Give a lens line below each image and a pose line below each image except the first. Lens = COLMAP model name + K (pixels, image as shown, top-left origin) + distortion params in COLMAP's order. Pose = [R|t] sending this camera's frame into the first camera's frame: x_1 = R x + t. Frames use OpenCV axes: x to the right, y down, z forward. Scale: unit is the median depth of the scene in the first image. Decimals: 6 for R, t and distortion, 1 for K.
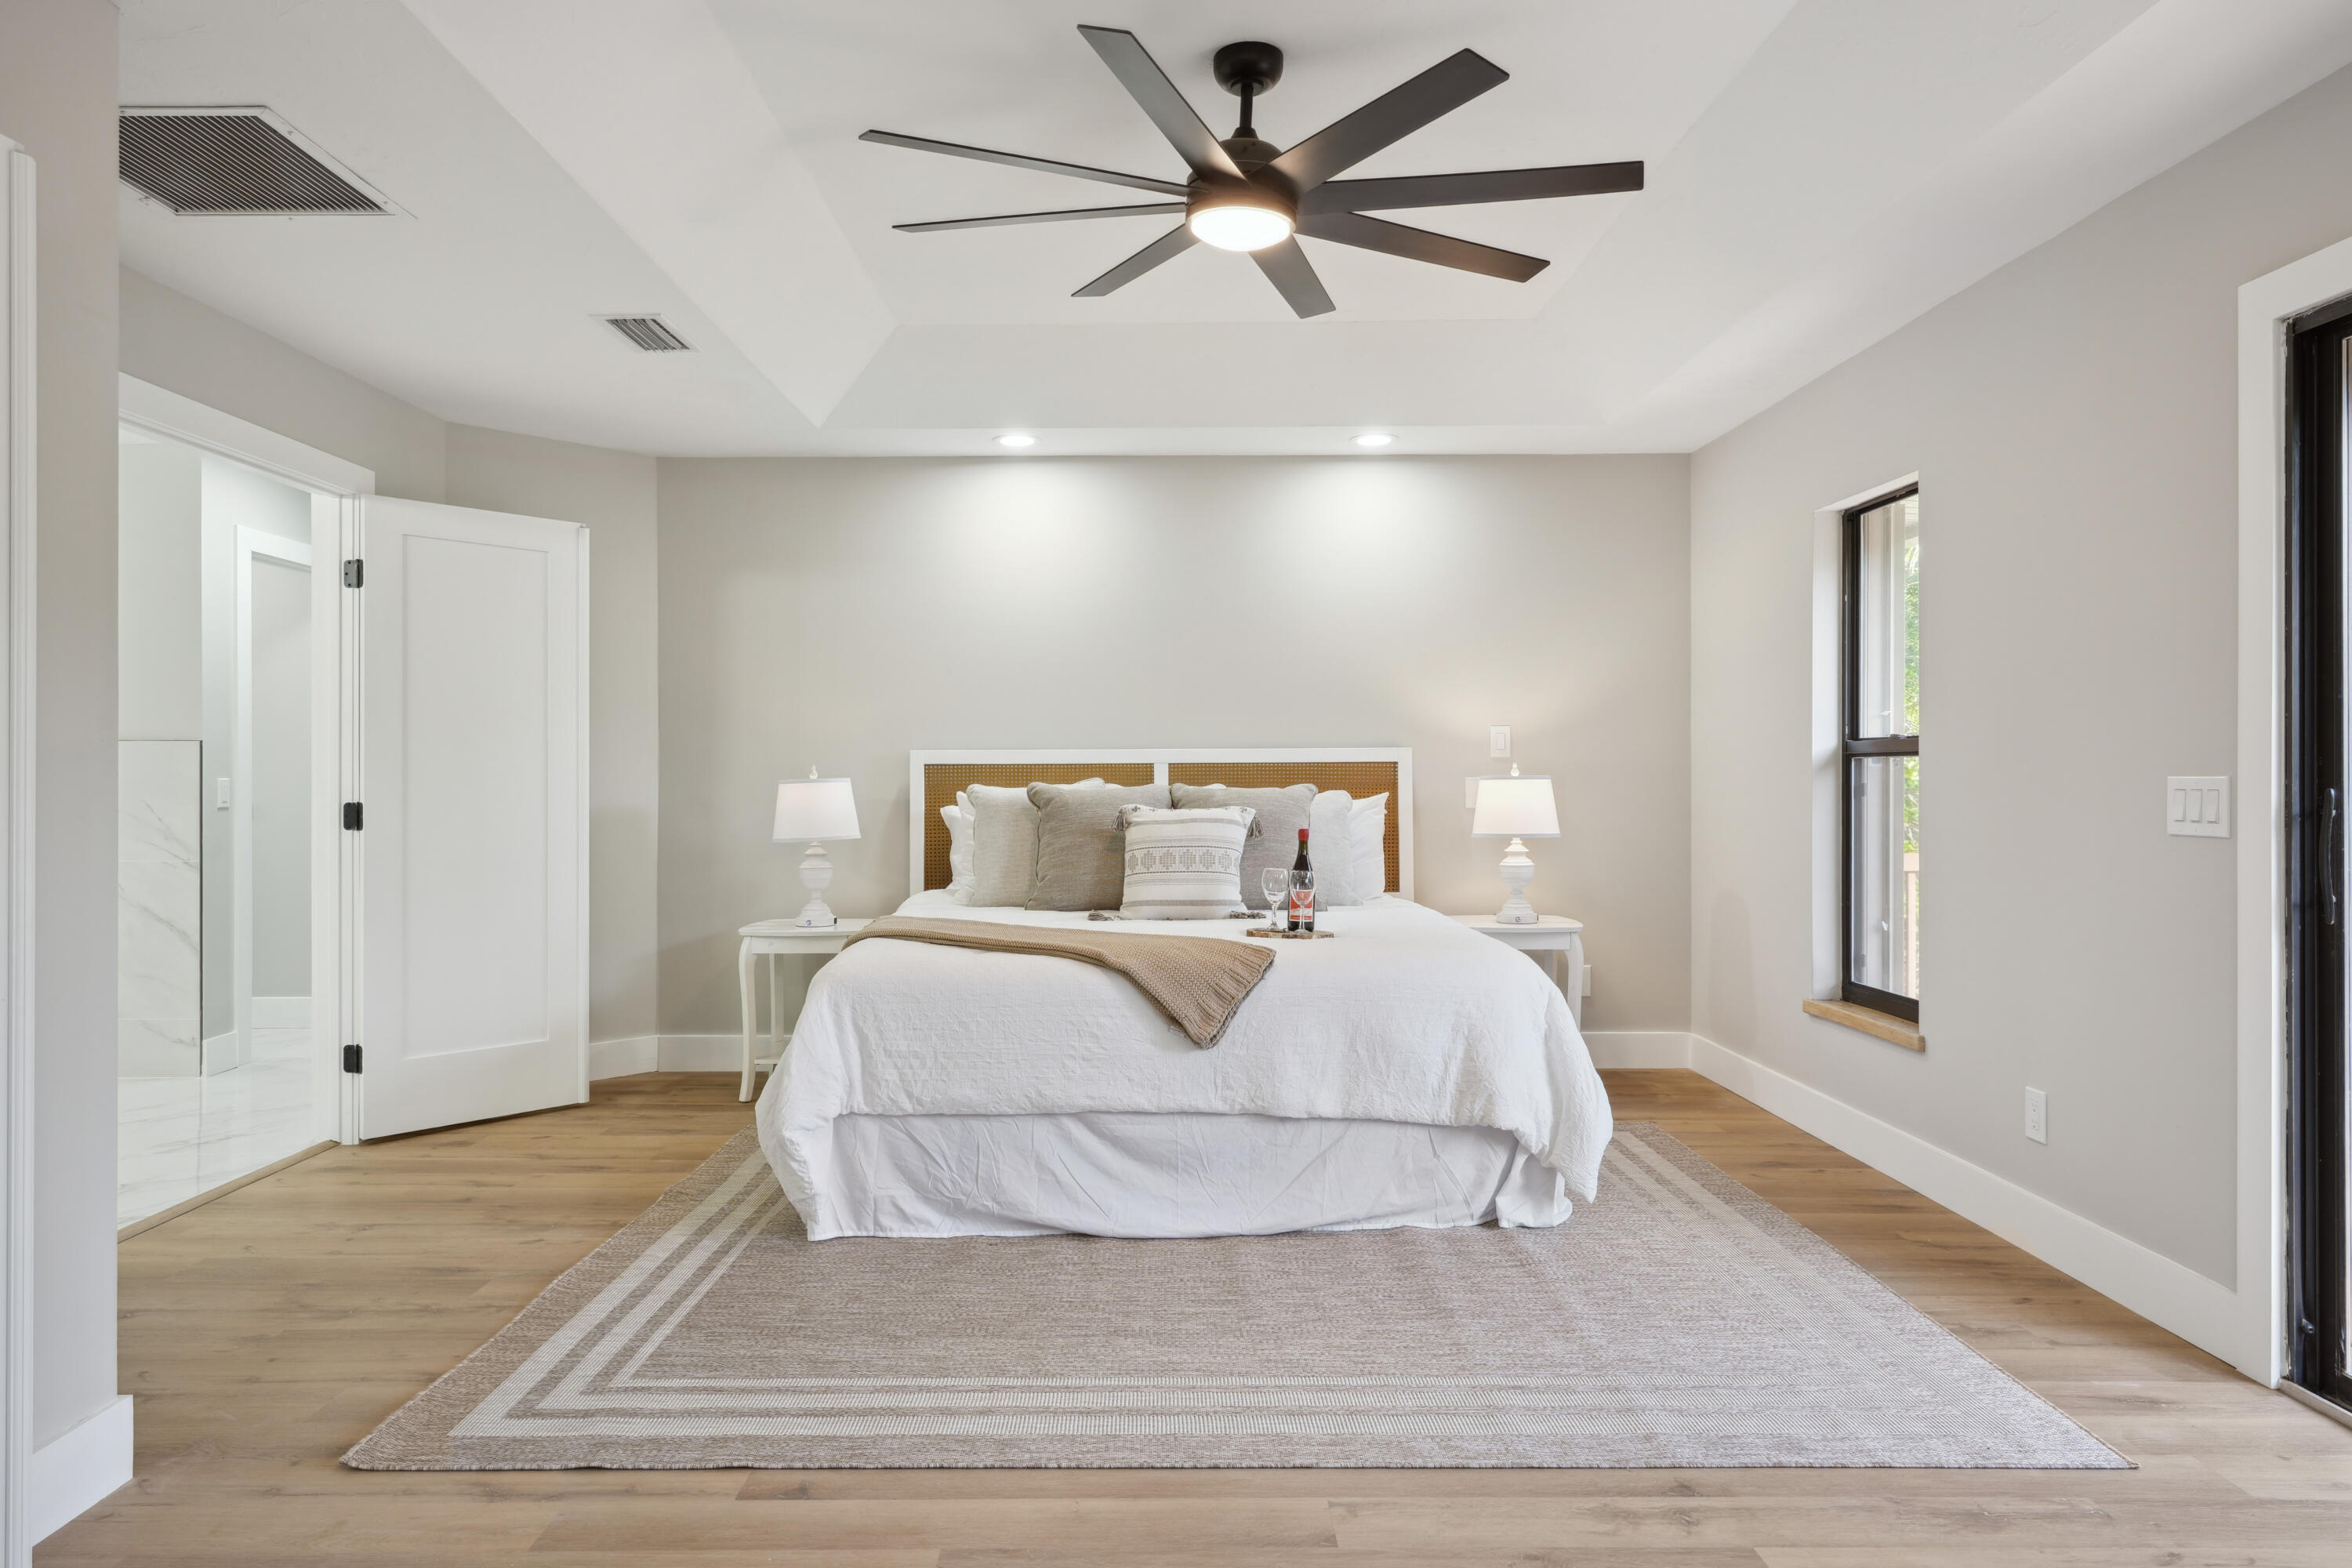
lens RADIAL K [[1458.5, 0, 1172.8], [0, 1458.5, 783.8], [0, 0, 1]] dist [0.010662, 0.005328]
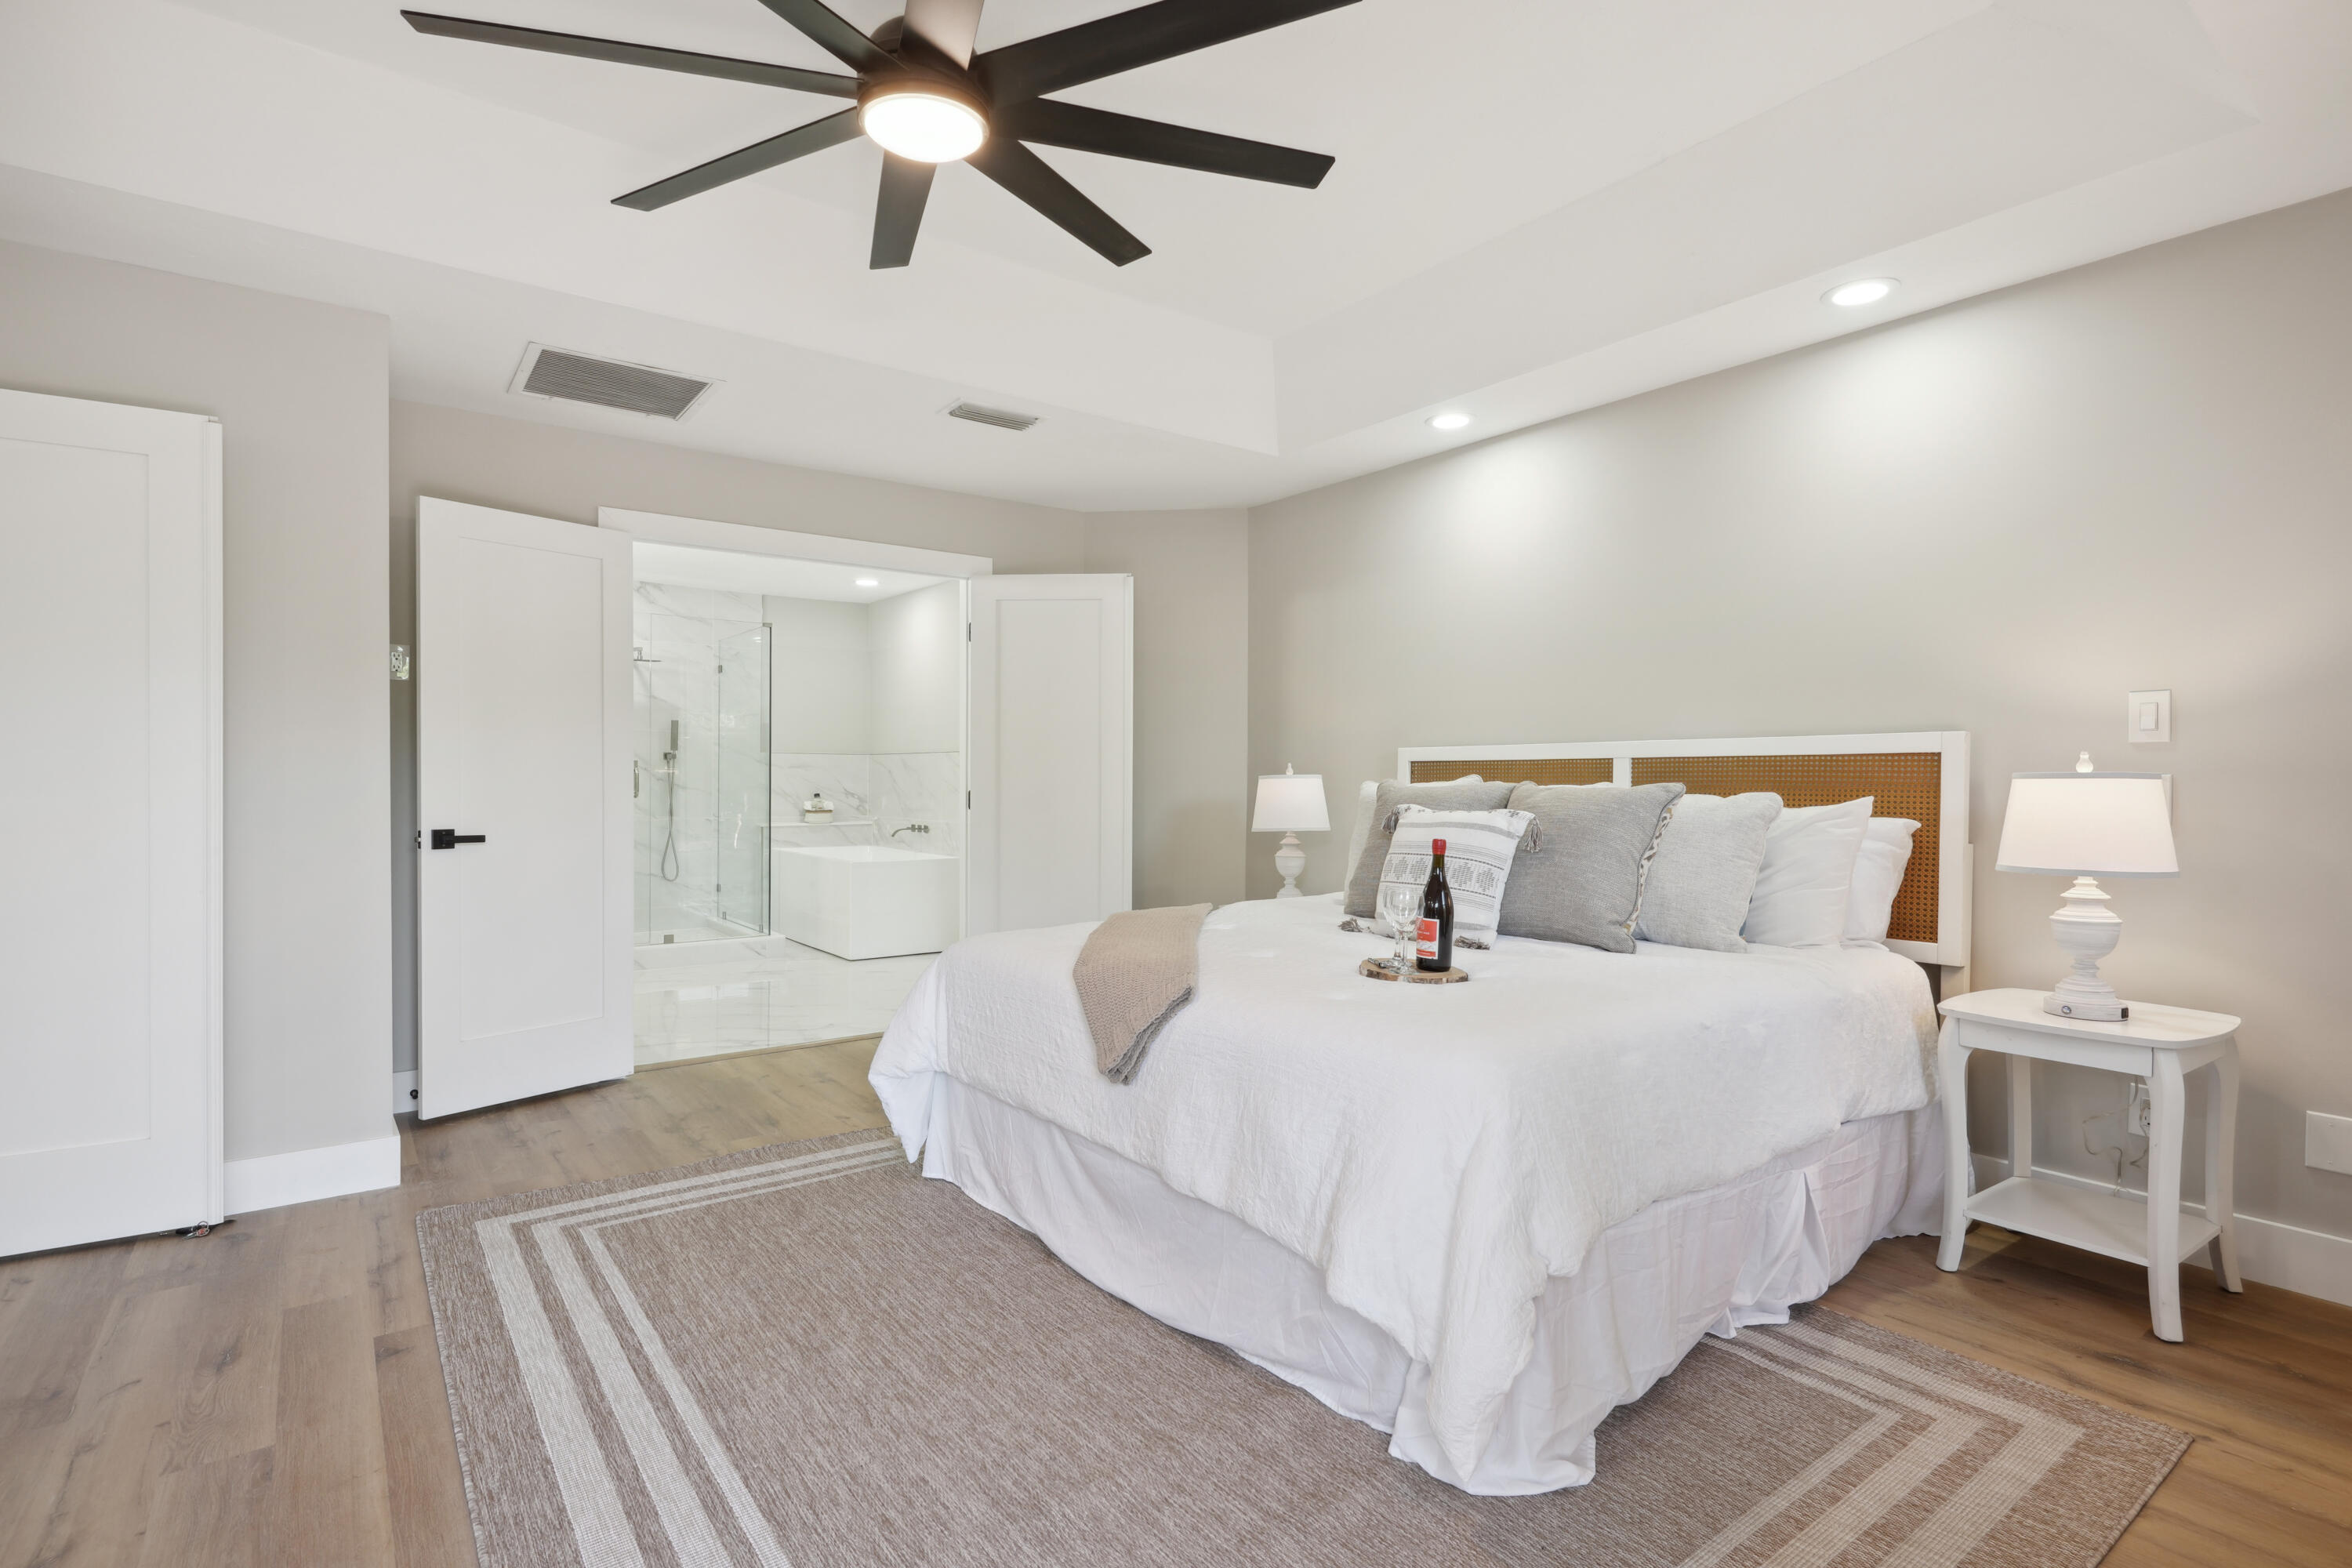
lens RADIAL K [[1142.7, 0, 1173.8], [0, 1142.7, 782.3], [0, 0, 1]] dist [0.009967, -0.004574]
pose [[0.598162, 0.007094, -0.801343, 0.579568], [-0.007386, 0.999967, 0.003340, -0.000783], [0.801341, 0.003921, 0.598195, 0.609791]]
